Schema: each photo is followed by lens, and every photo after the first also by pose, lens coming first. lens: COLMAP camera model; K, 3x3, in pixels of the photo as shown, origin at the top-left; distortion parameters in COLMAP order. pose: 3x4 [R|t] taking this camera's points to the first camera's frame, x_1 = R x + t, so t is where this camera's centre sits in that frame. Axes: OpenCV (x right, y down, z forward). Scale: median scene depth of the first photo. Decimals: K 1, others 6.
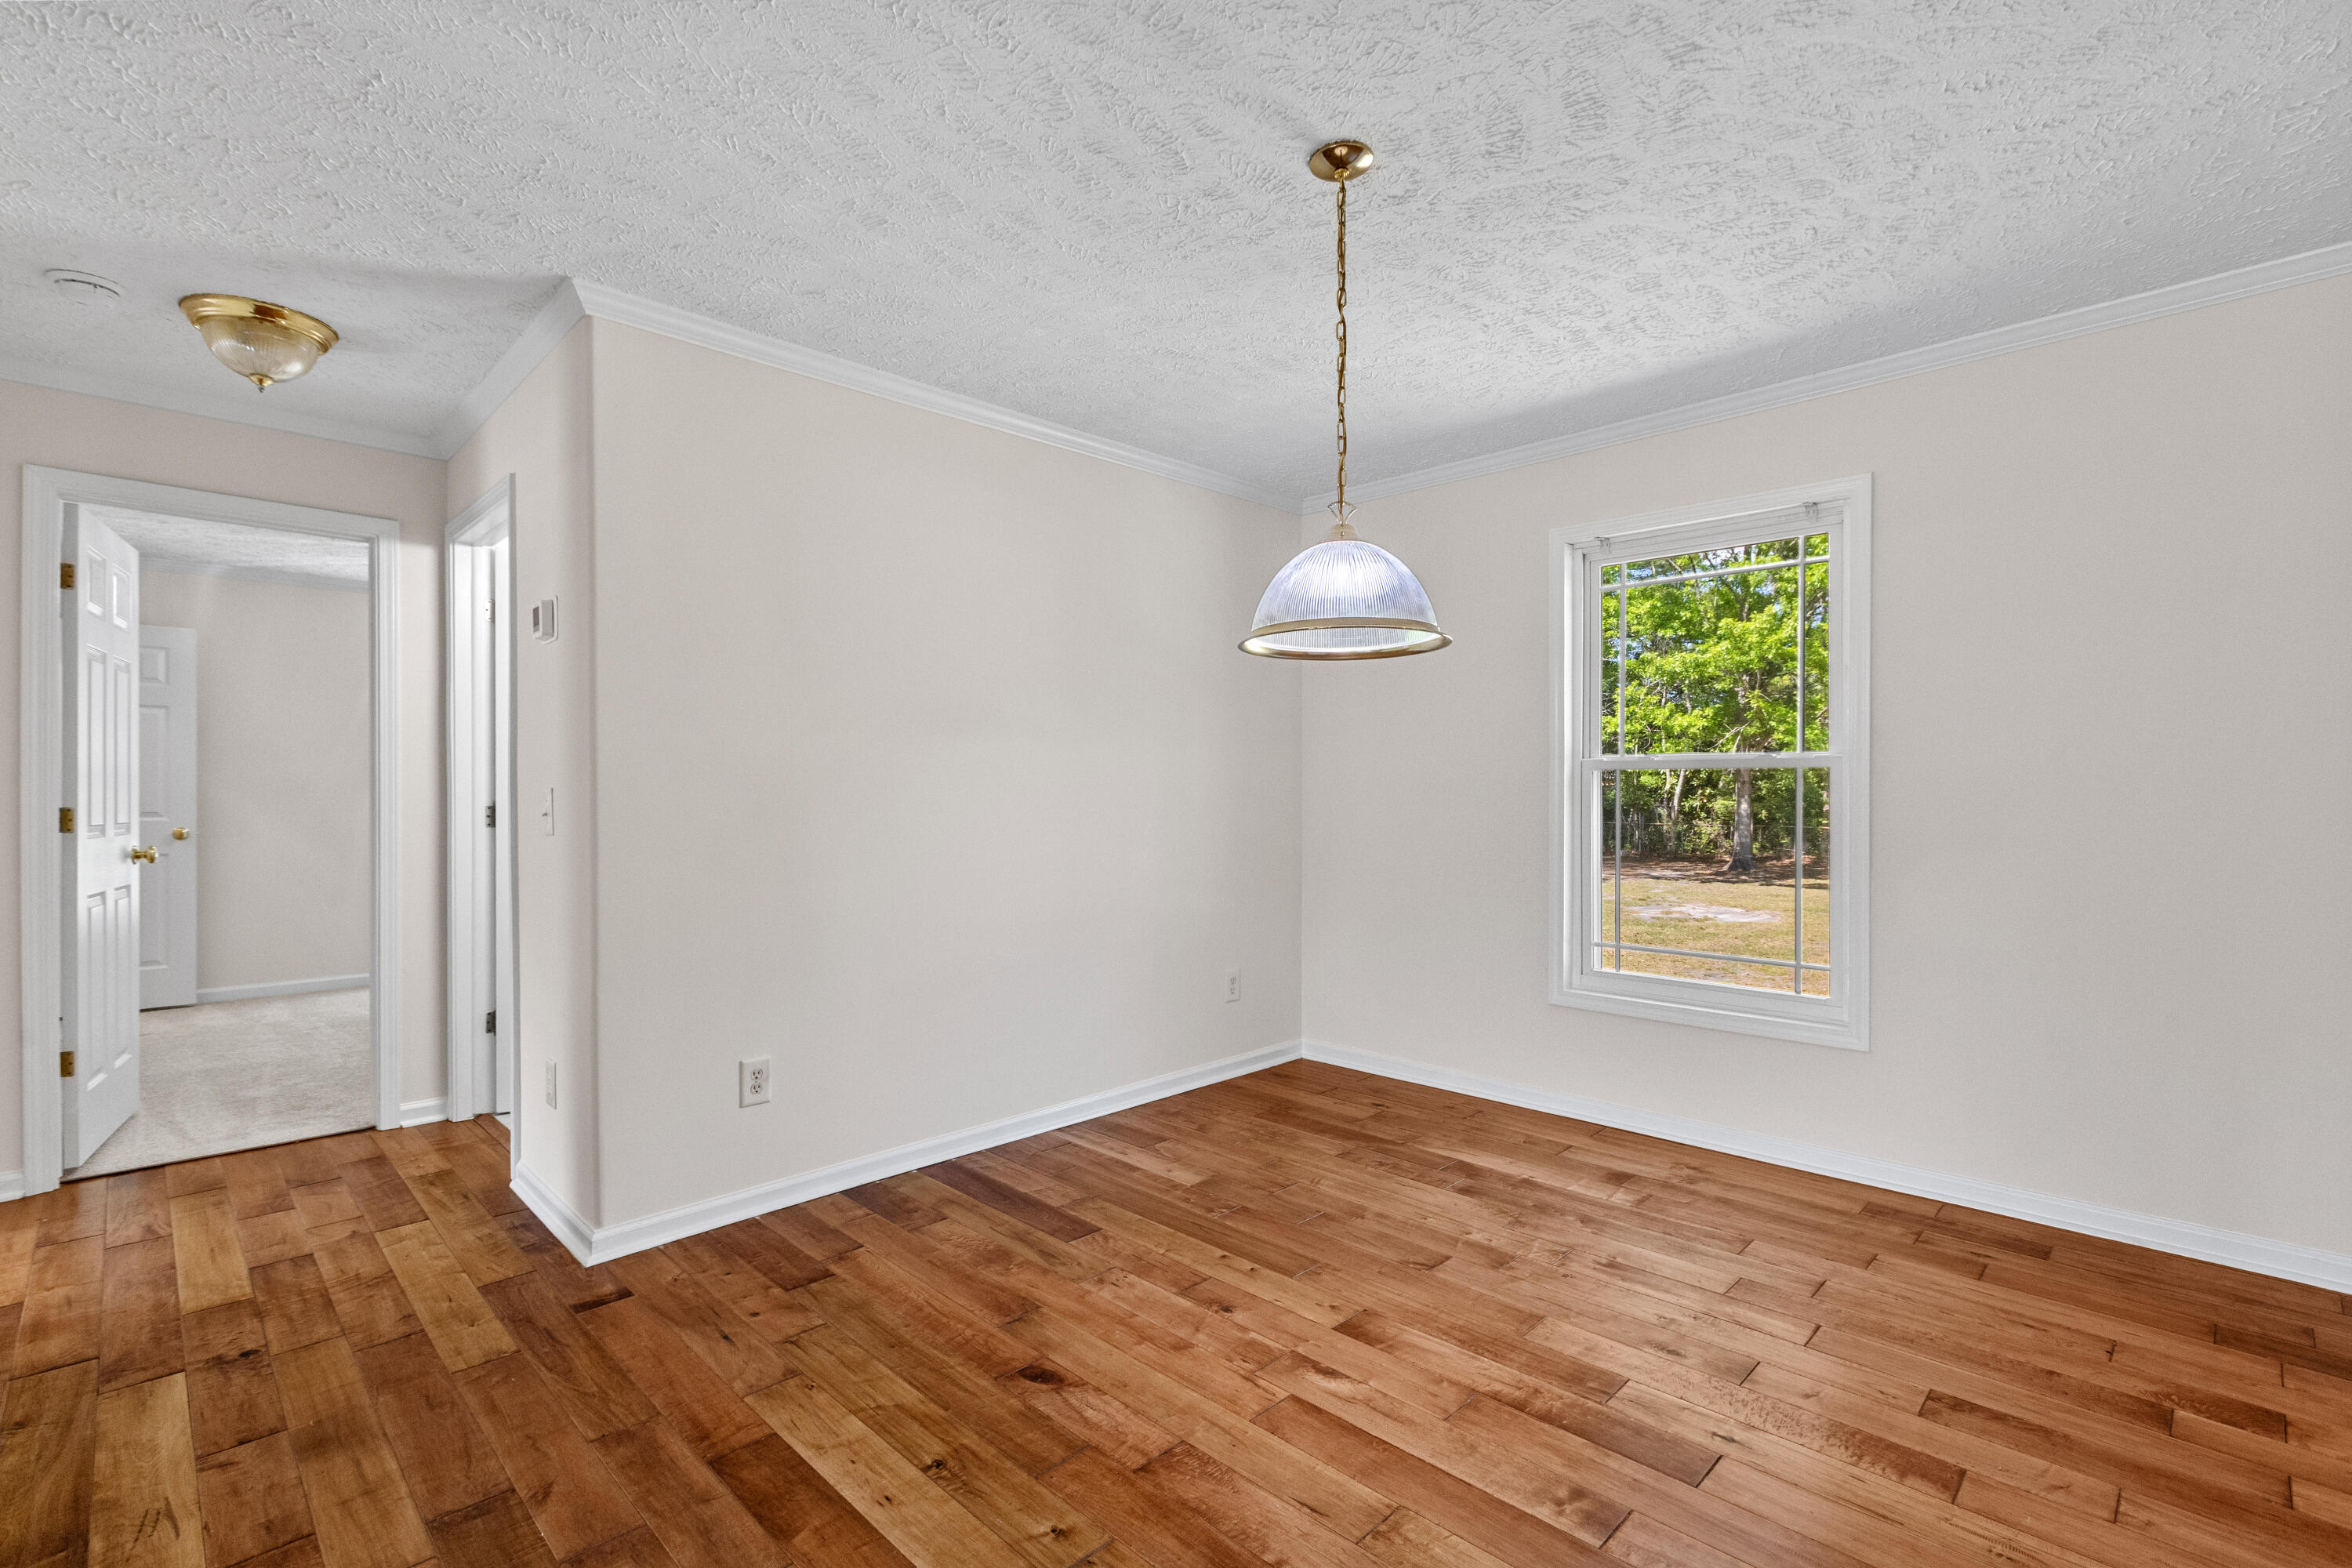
lens RADIAL K [[1070.1, 0, 1171.3], [0, 1070.1, 789.2], [0, 0, 1]] dist [0.000828, 0.000202]
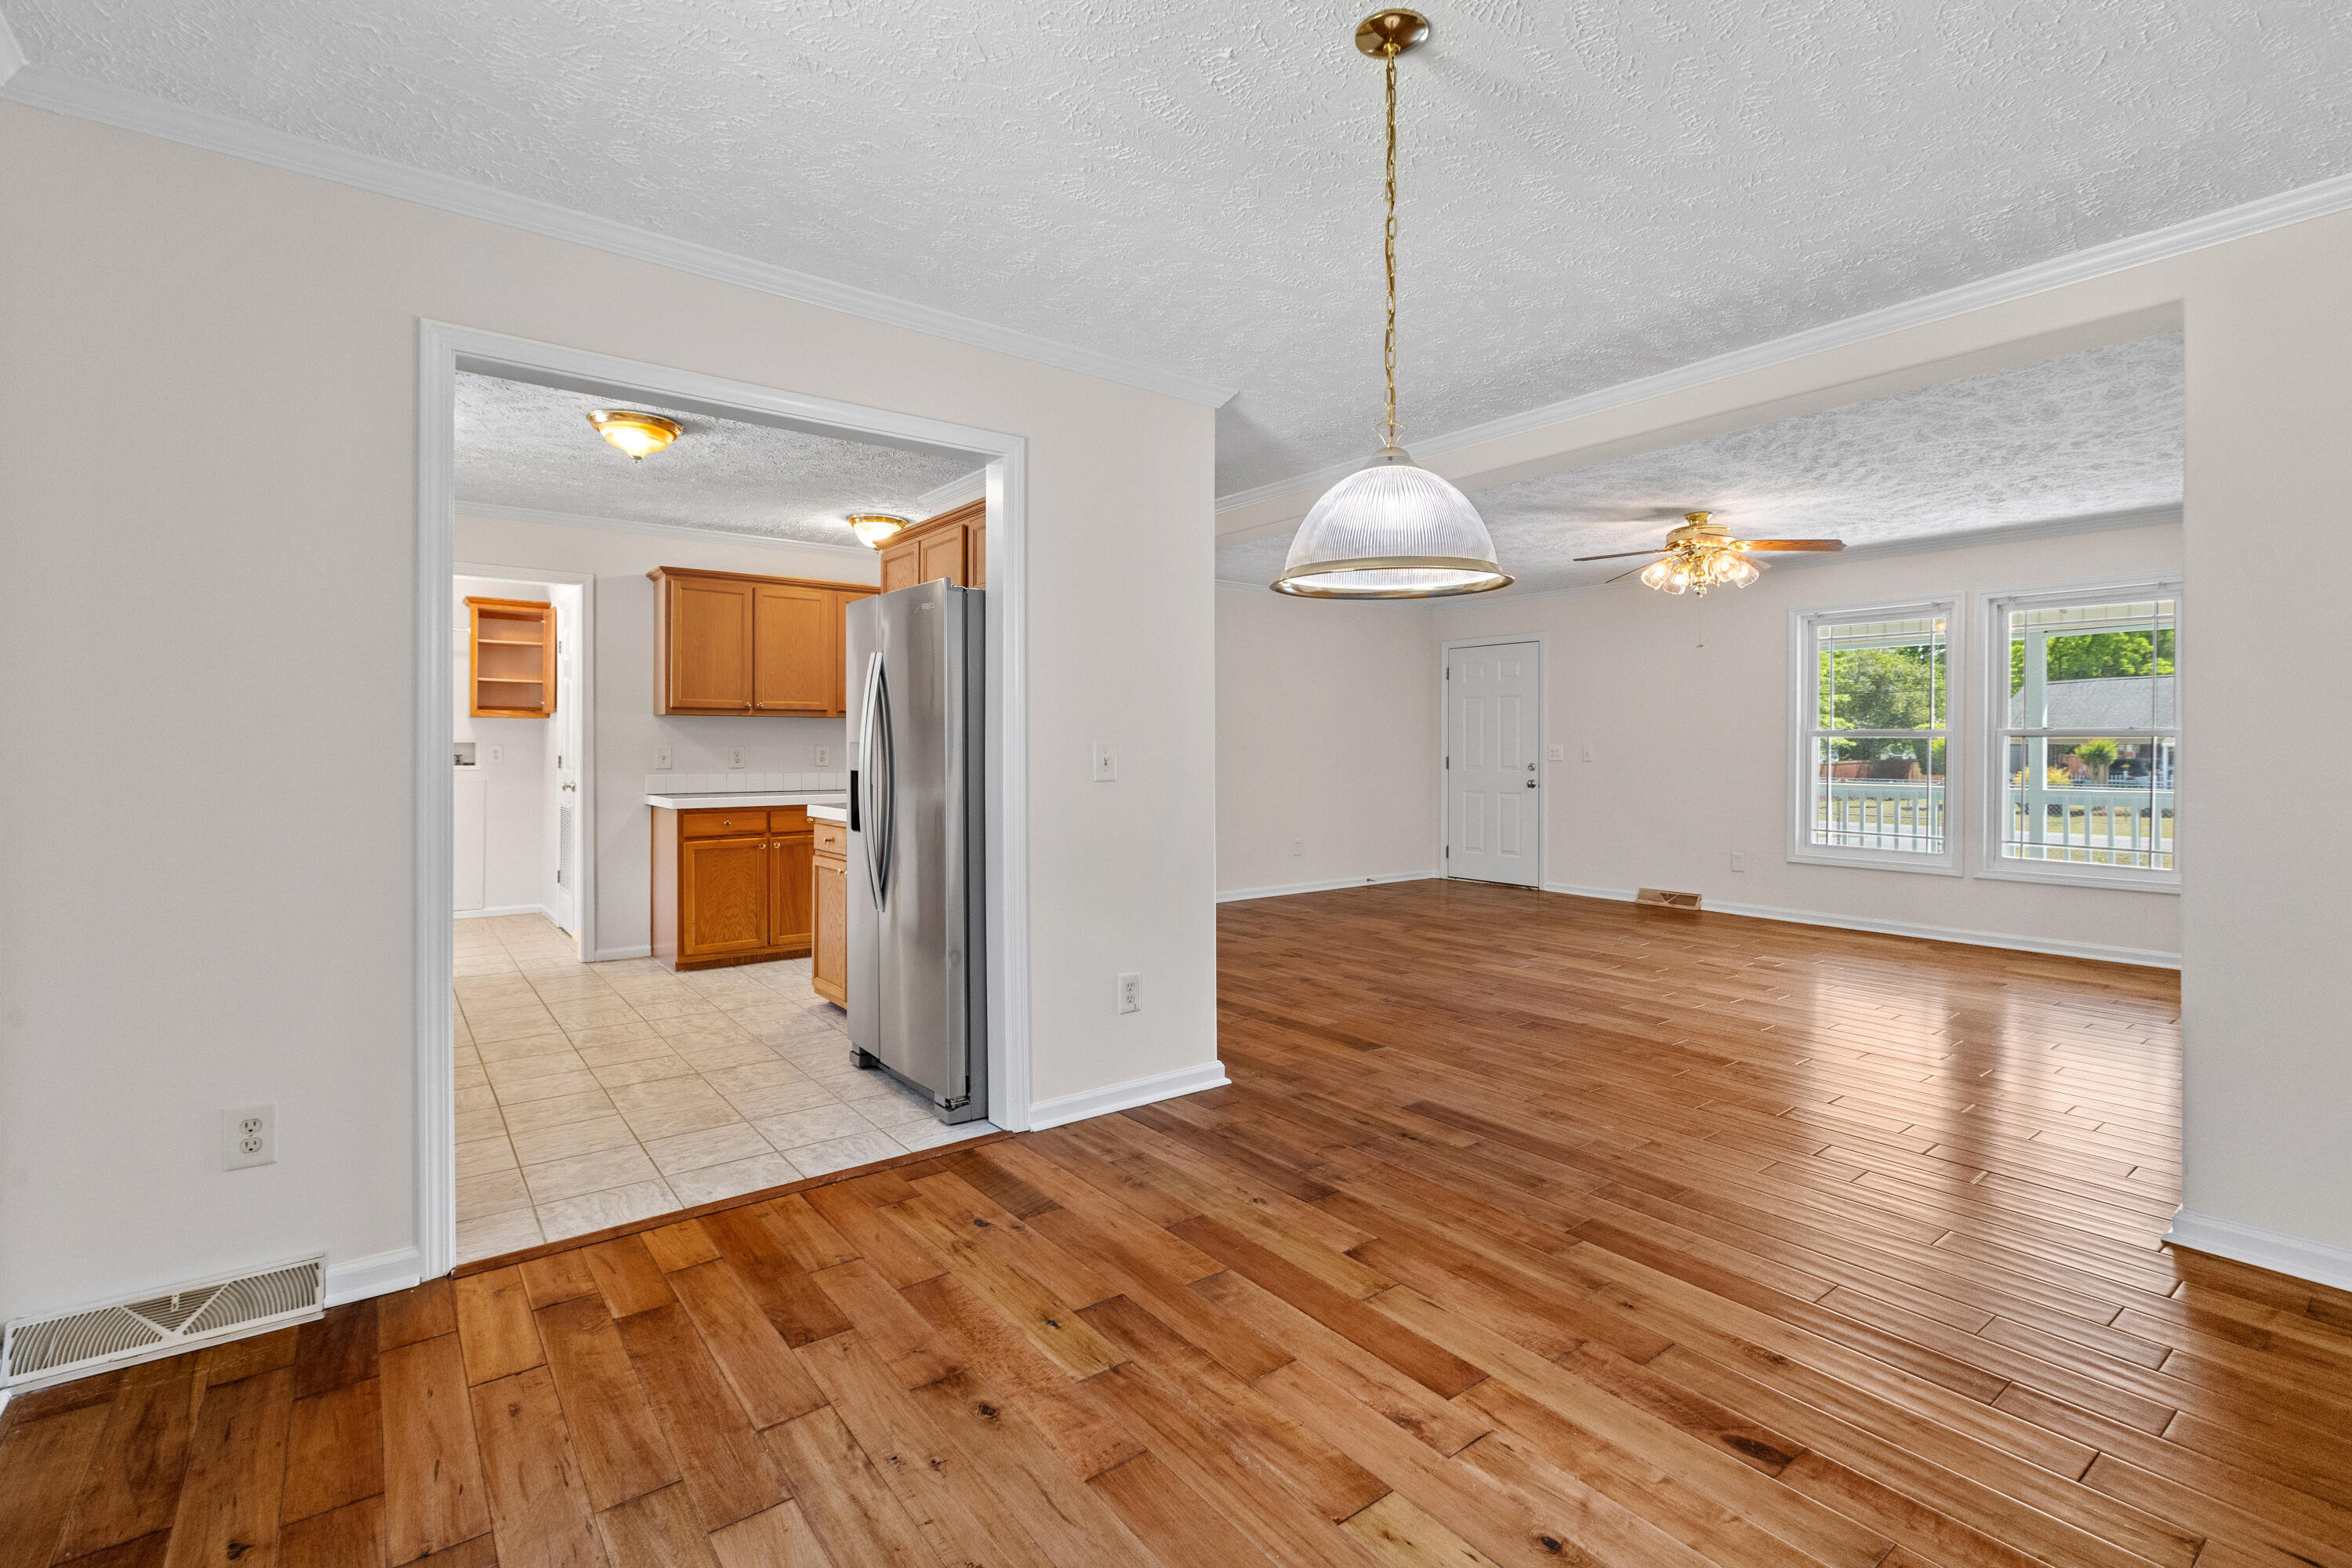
lens RADIAL K [[1074.3, 0, 1182.5], [0, 1074.3, 751.9], [0, 0, 1]] dist [0.000421, 0.000313]
pose [[-0.992583, 0.000683, 0.121568, 0.209623], [0.001429, 0.999981, 0.006047, 0.001193], [-0.121562, 0.006175, -0.992565, 1.793017]]
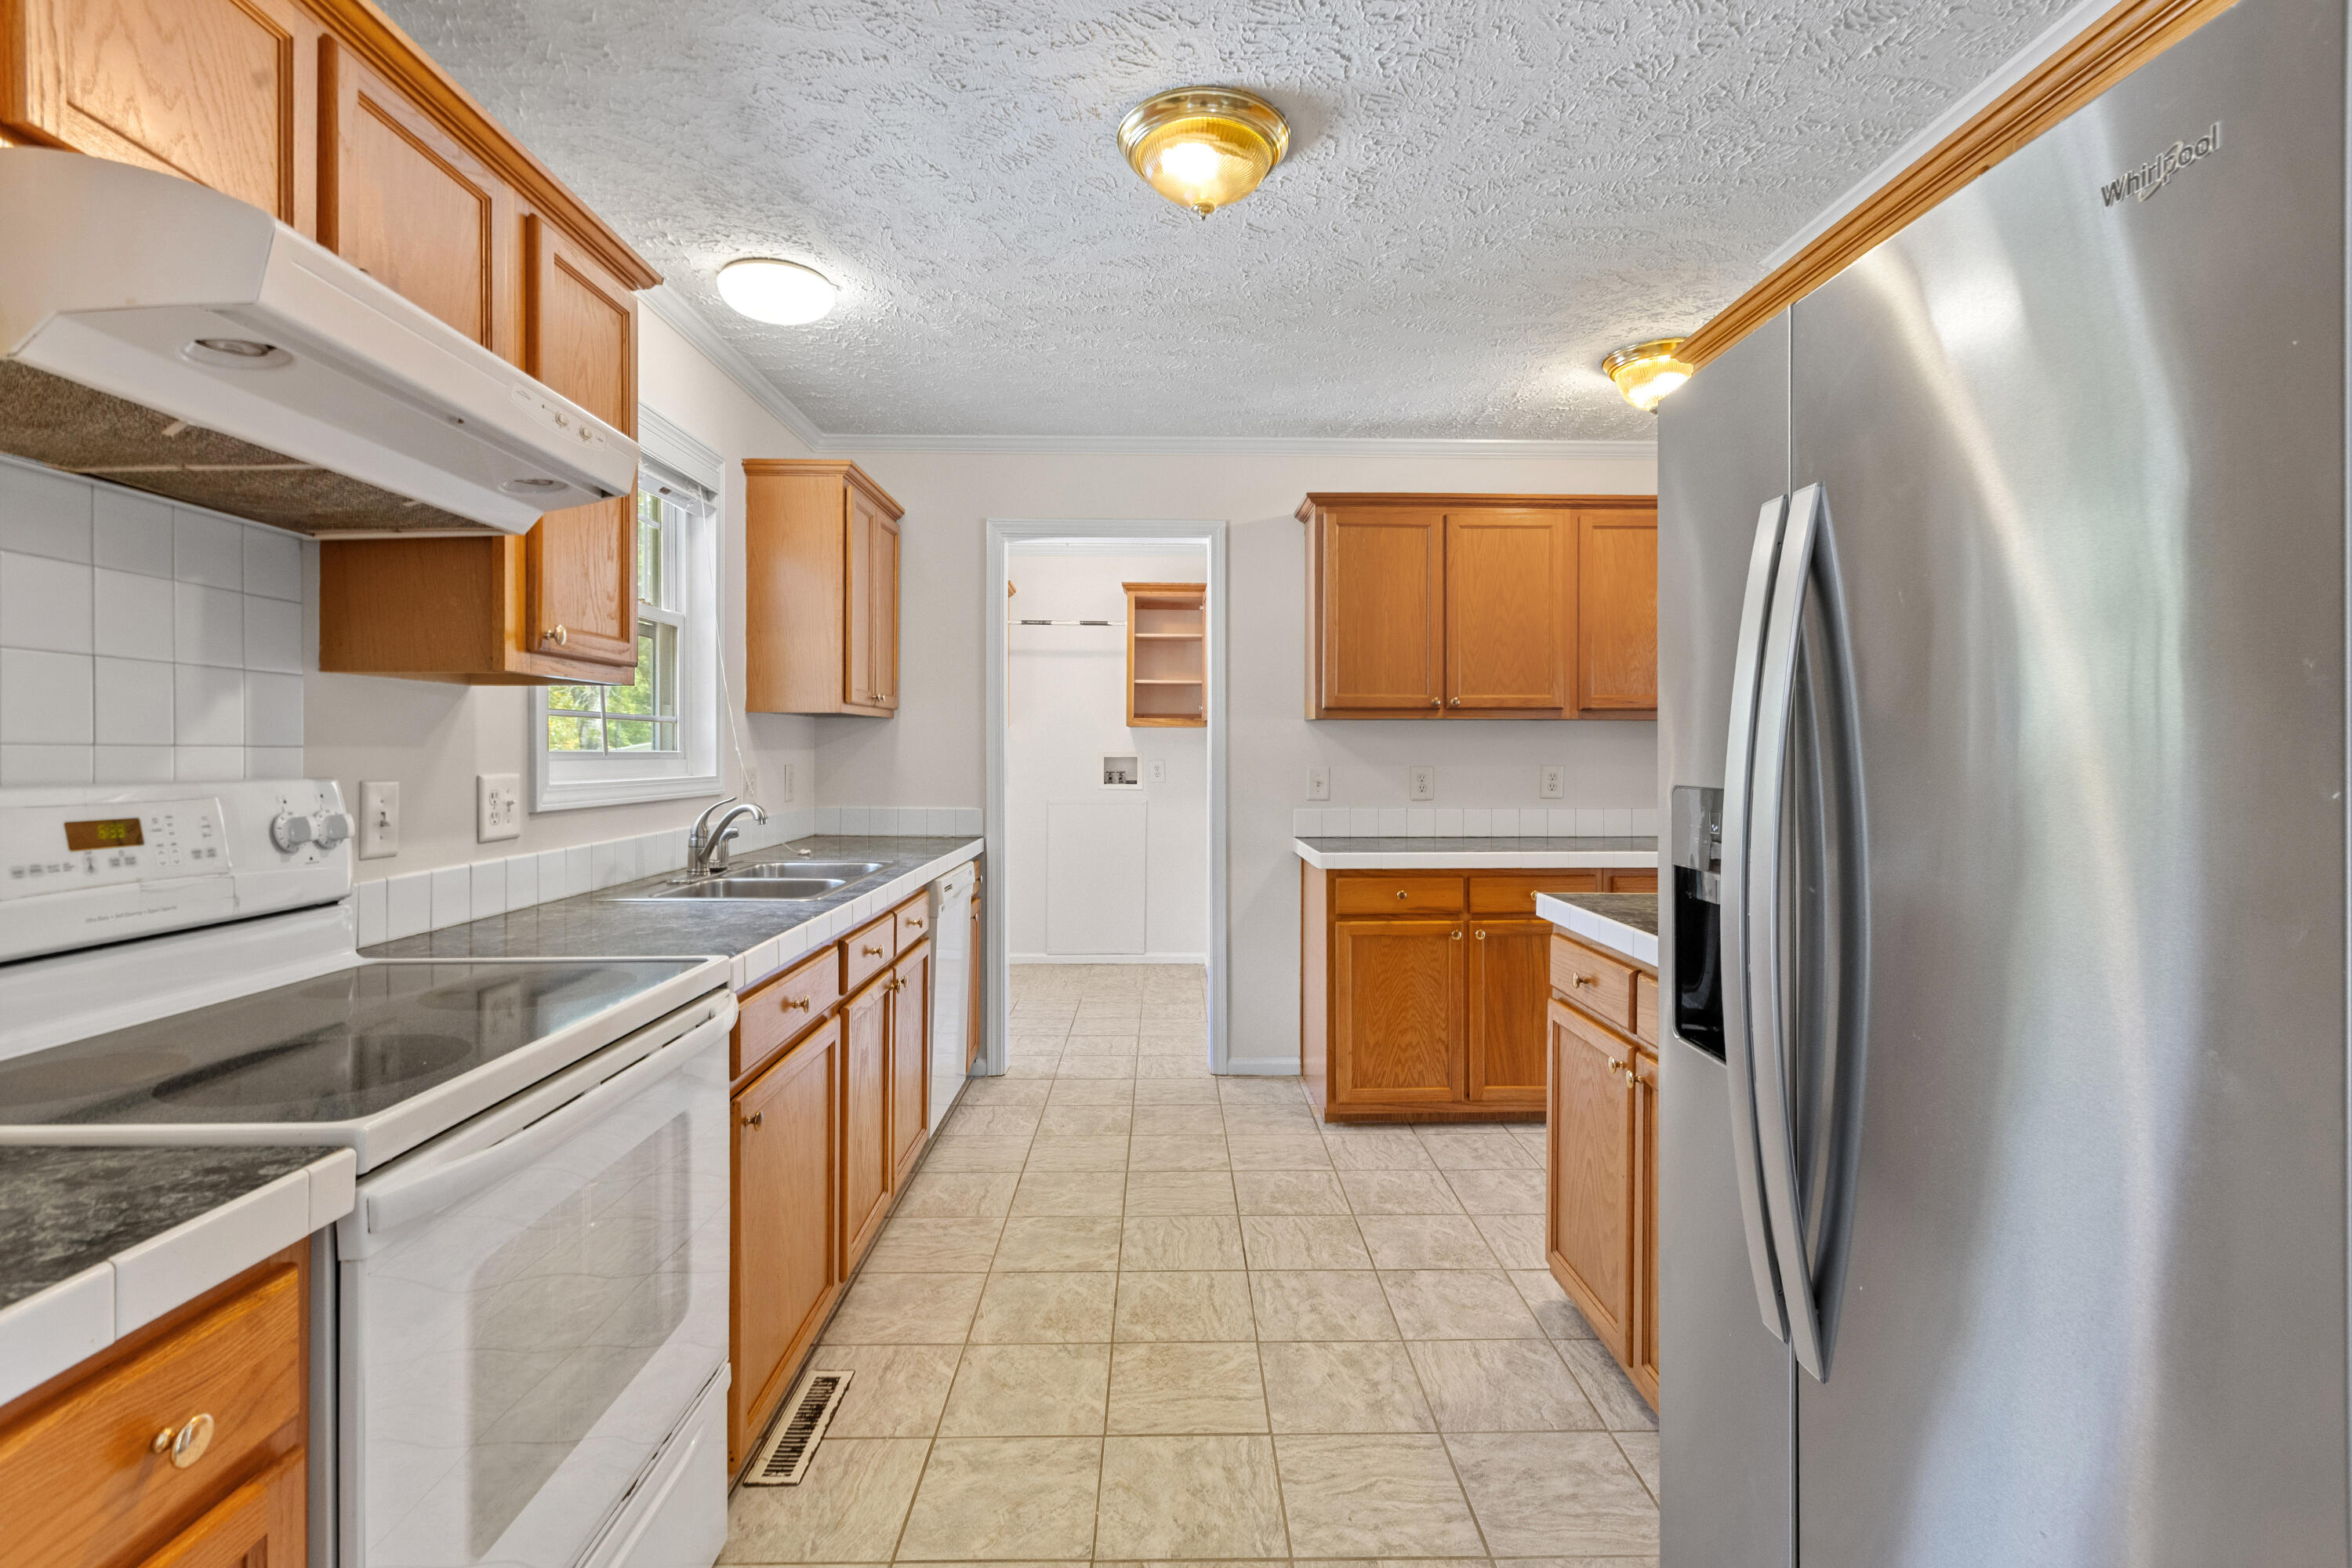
lens RADIAL K [[1080.5, 0, 1172.4], [0, 1080.5, 754.1], [0, 0, 1]] dist [0.000640, -0.000191]
pose [[-0.719454, 0.000590, 0.694540, 0.739618], [0.003262, 0.999991, 0.002529, -0.024936], [-0.694532, 0.004085, -0.719450, 0.756717]]
